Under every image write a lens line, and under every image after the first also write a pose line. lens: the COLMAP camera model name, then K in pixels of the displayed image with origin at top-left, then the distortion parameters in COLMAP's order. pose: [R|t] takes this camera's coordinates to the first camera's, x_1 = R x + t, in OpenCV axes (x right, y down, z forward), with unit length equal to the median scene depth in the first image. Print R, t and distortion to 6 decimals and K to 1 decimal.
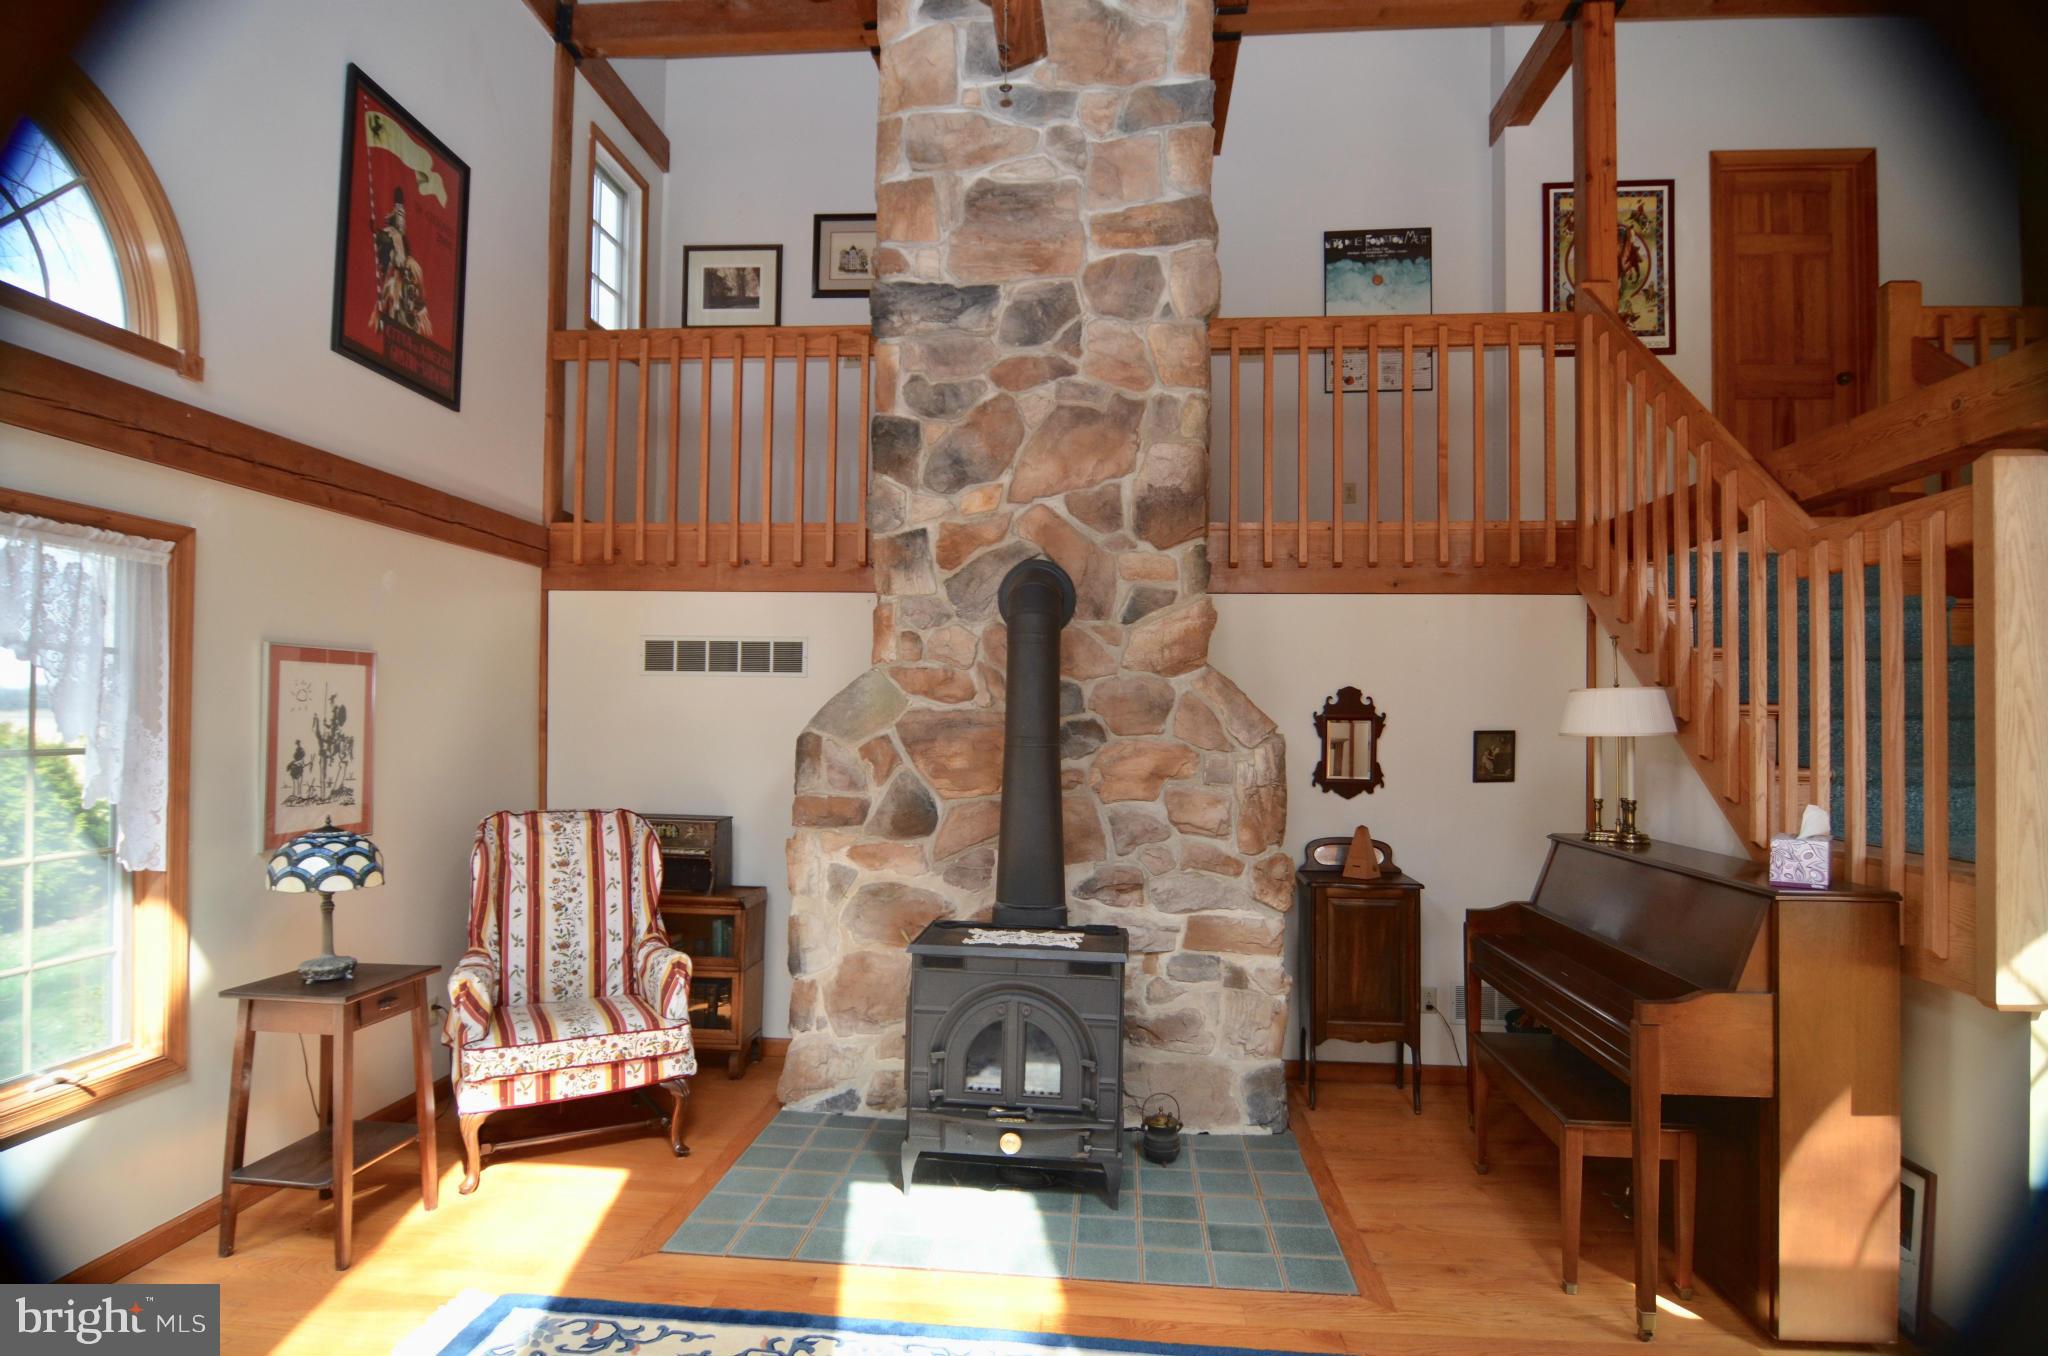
lens RADIAL K [[1088.3, 0, 1019.5], [0, 1088.3, 700.8], [0, 0, 1]] dist [-0.006854, -0.010811]
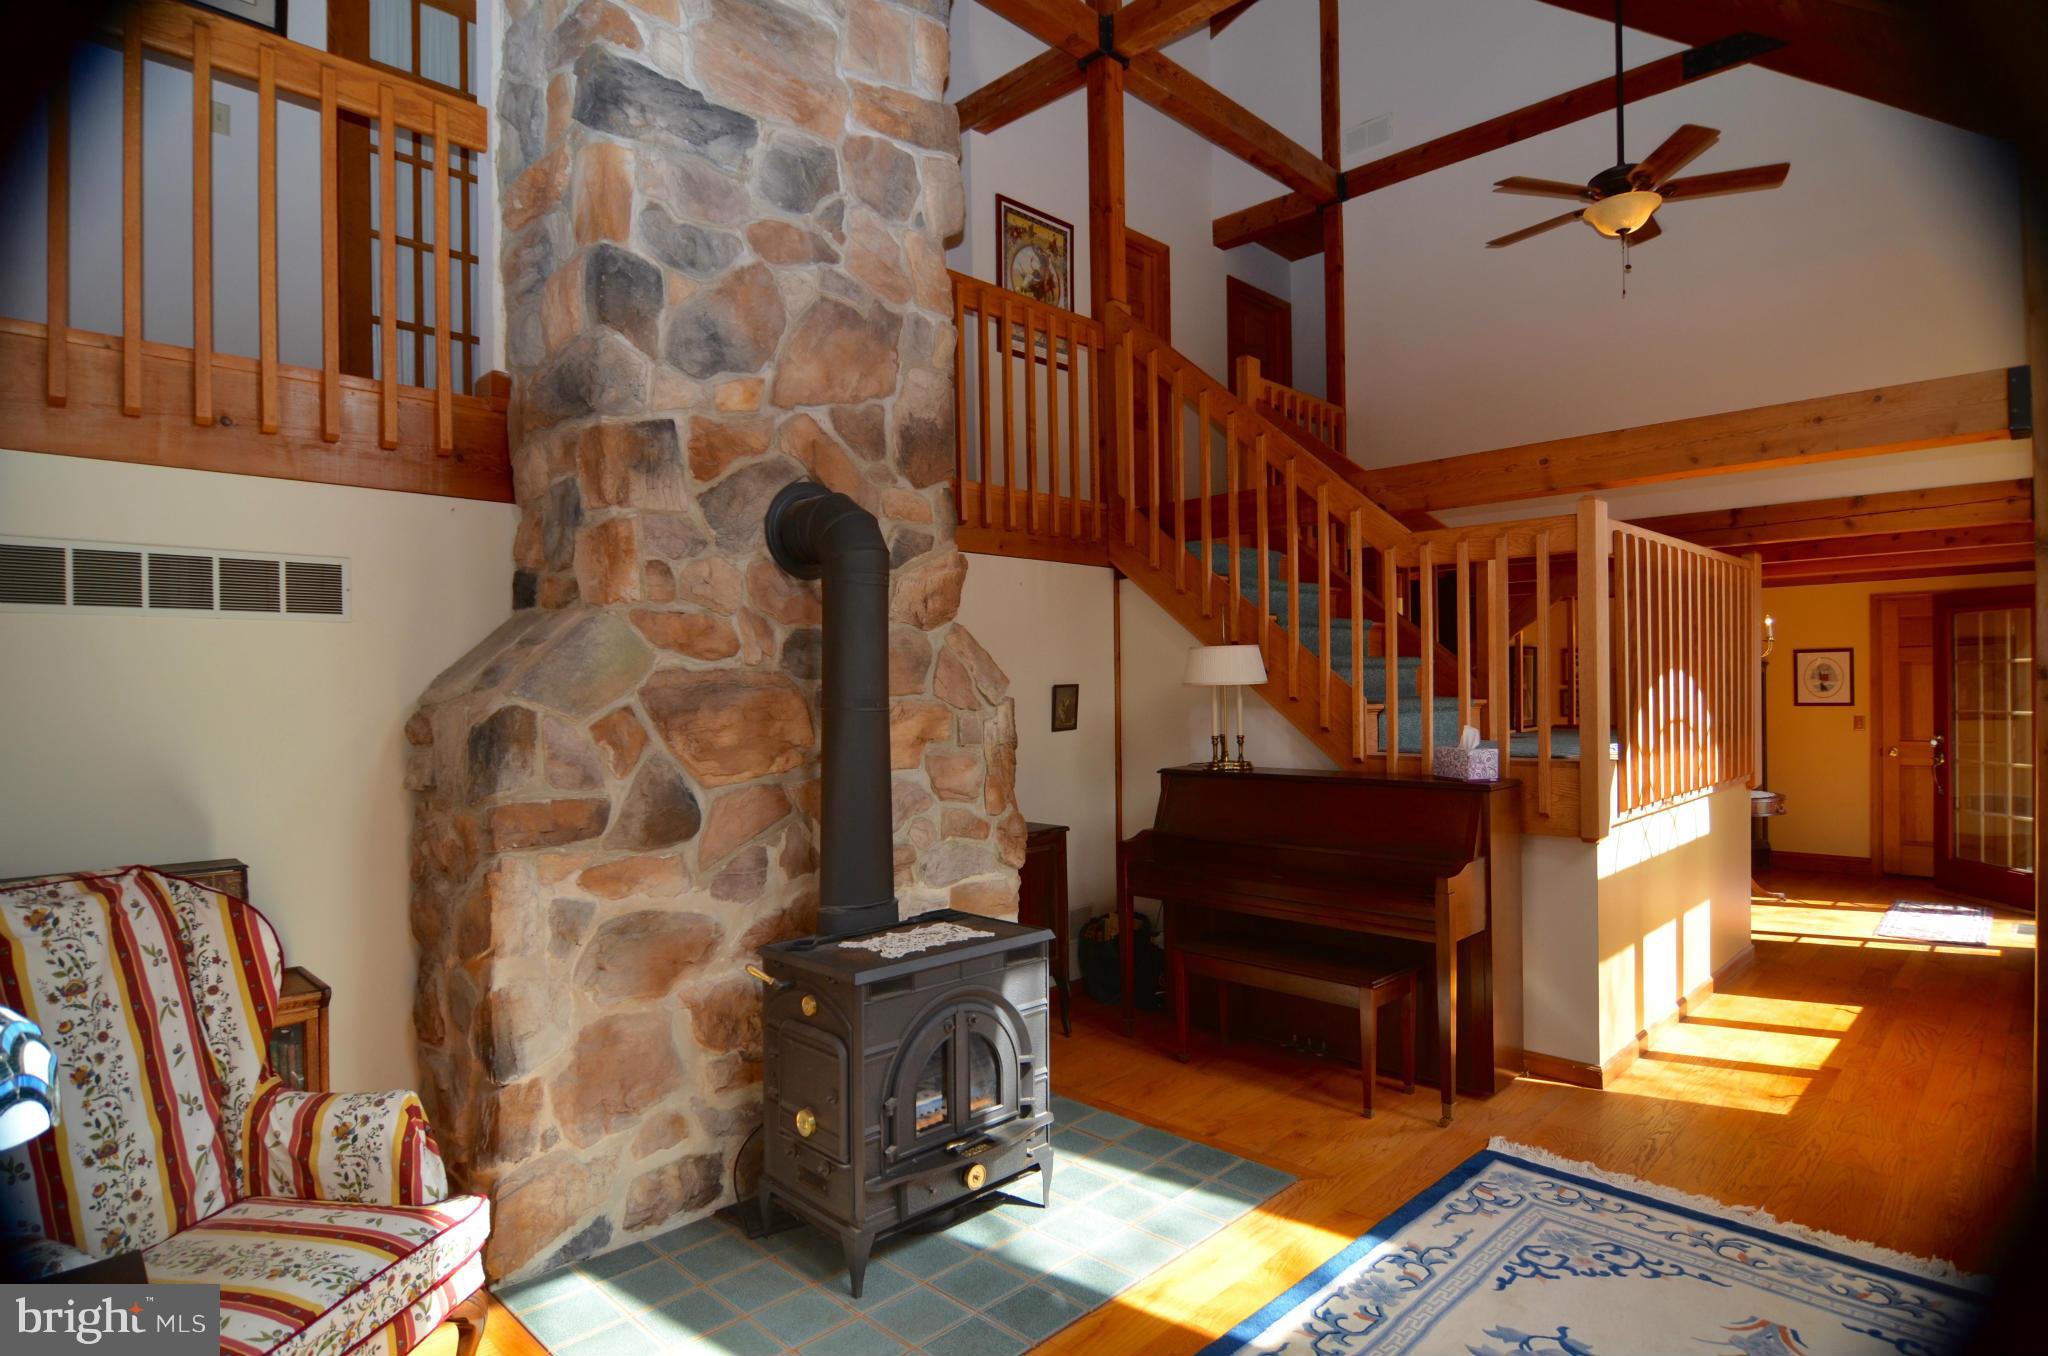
lens RADIAL K [[1088.3, 0, 1019.5], [0, 1088.3, 700.8], [0, 0, 1]] dist [-0.006854, -0.010811]
pose [[0.635167, -0.031199, 0.771744, -0.510068], [0.007768, 0.999391, 0.034008, 0.006403], [-0.772336, -0.015606, 0.635023, 0.359149]]
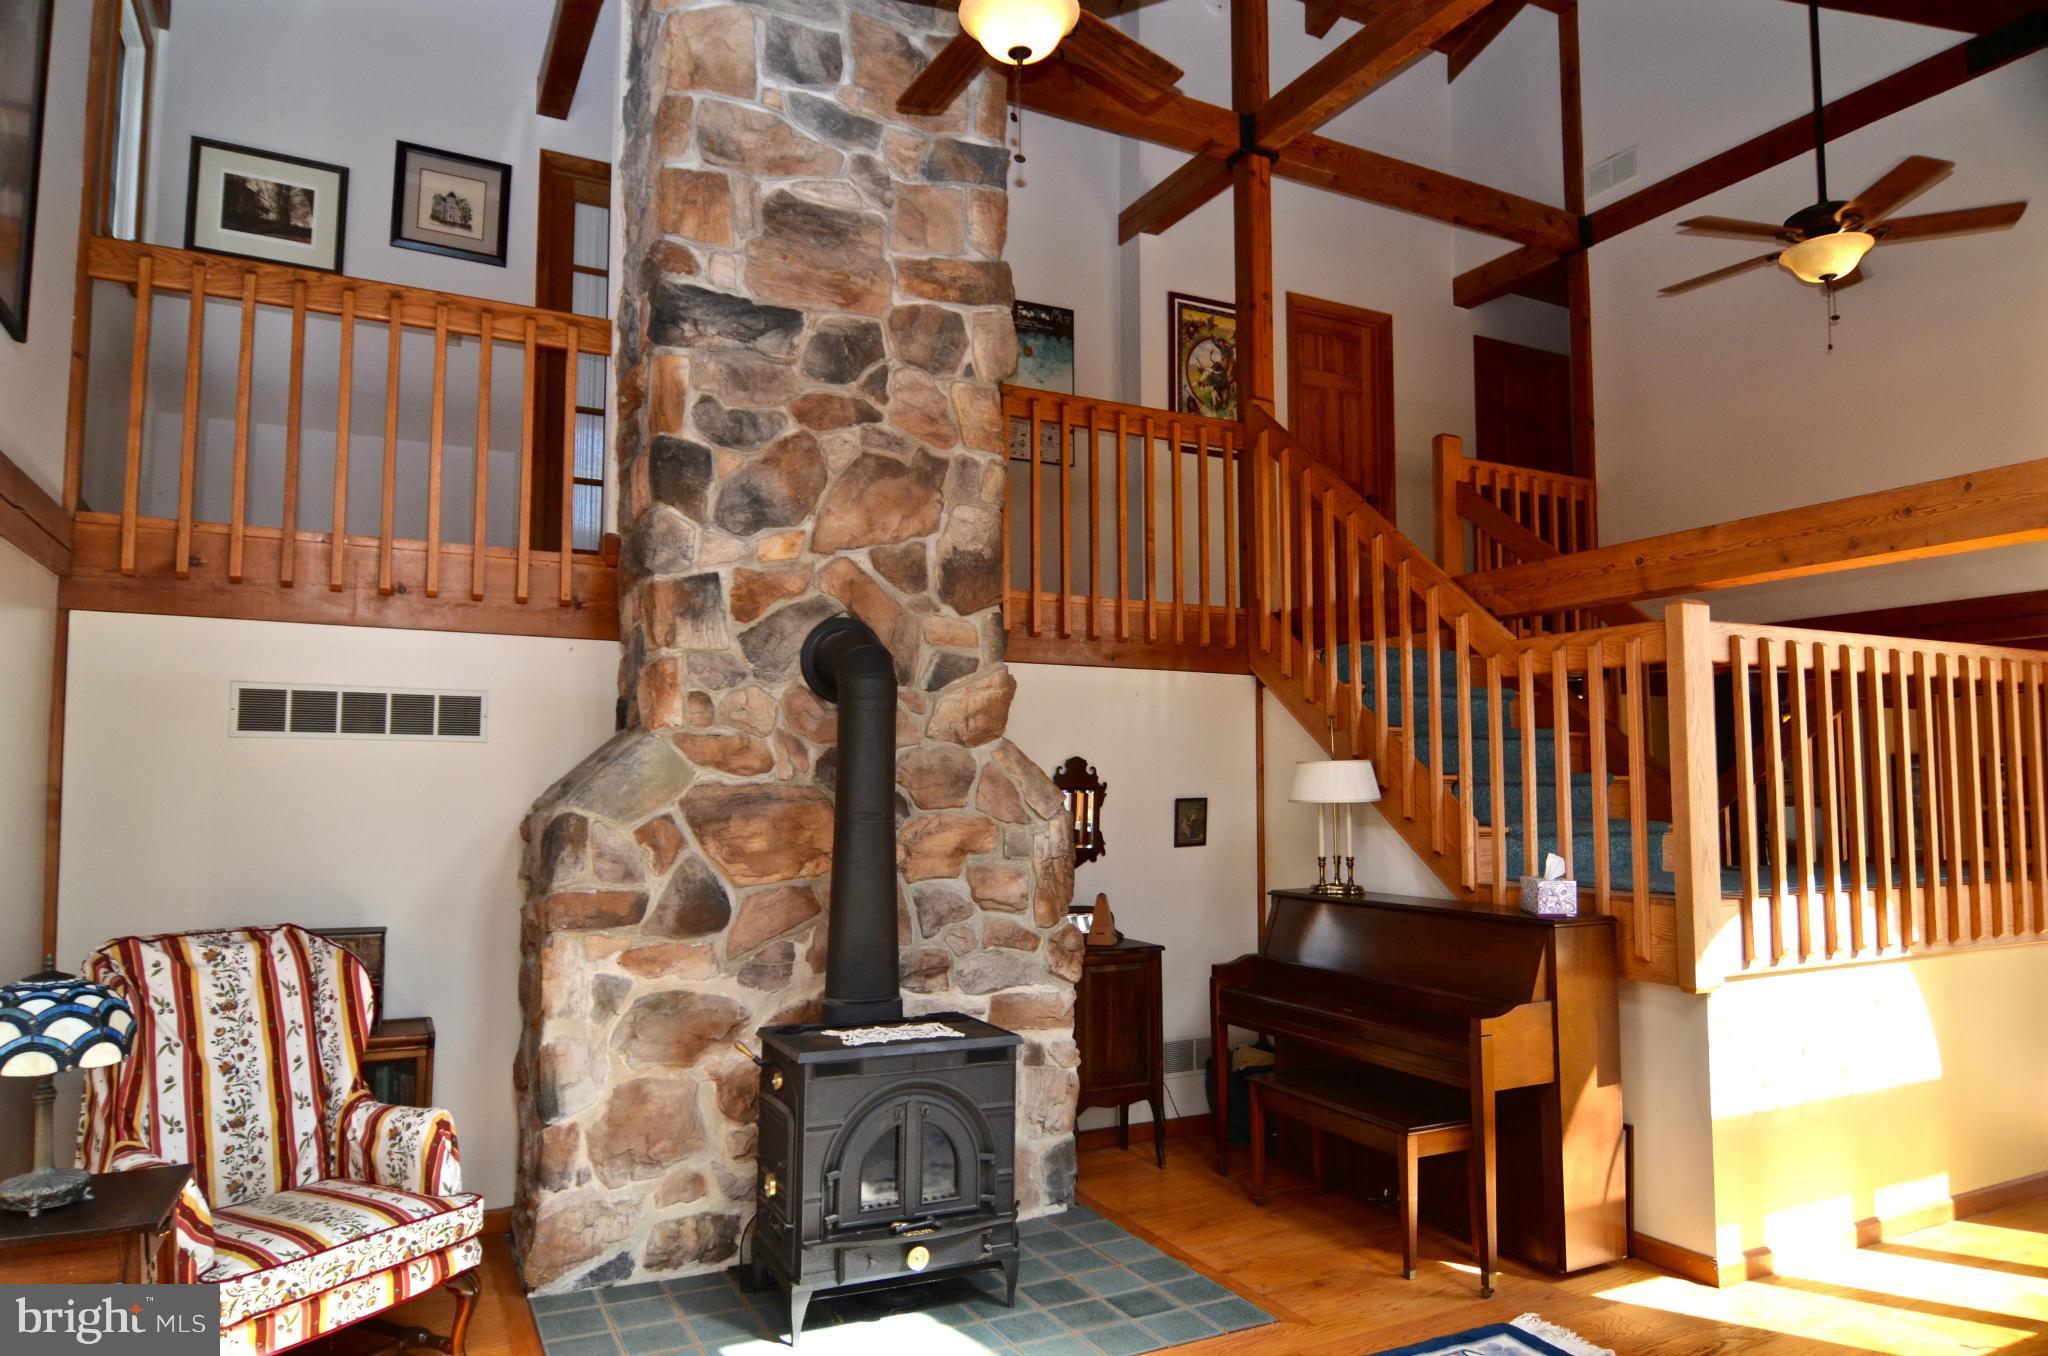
lens RADIAL K [[1272.6, 0, 1018.4], [0, 1272.6, 702.9], [0, 0, 1]] dist [-0.000818, -0.015513]
pose [[0.846953, 0.025442, 0.531058, -0.420781], [-0.000857, 0.998918, -0.046489, -0.008910], [-0.531667, 0.038919, 0.846059, 0.023598]]
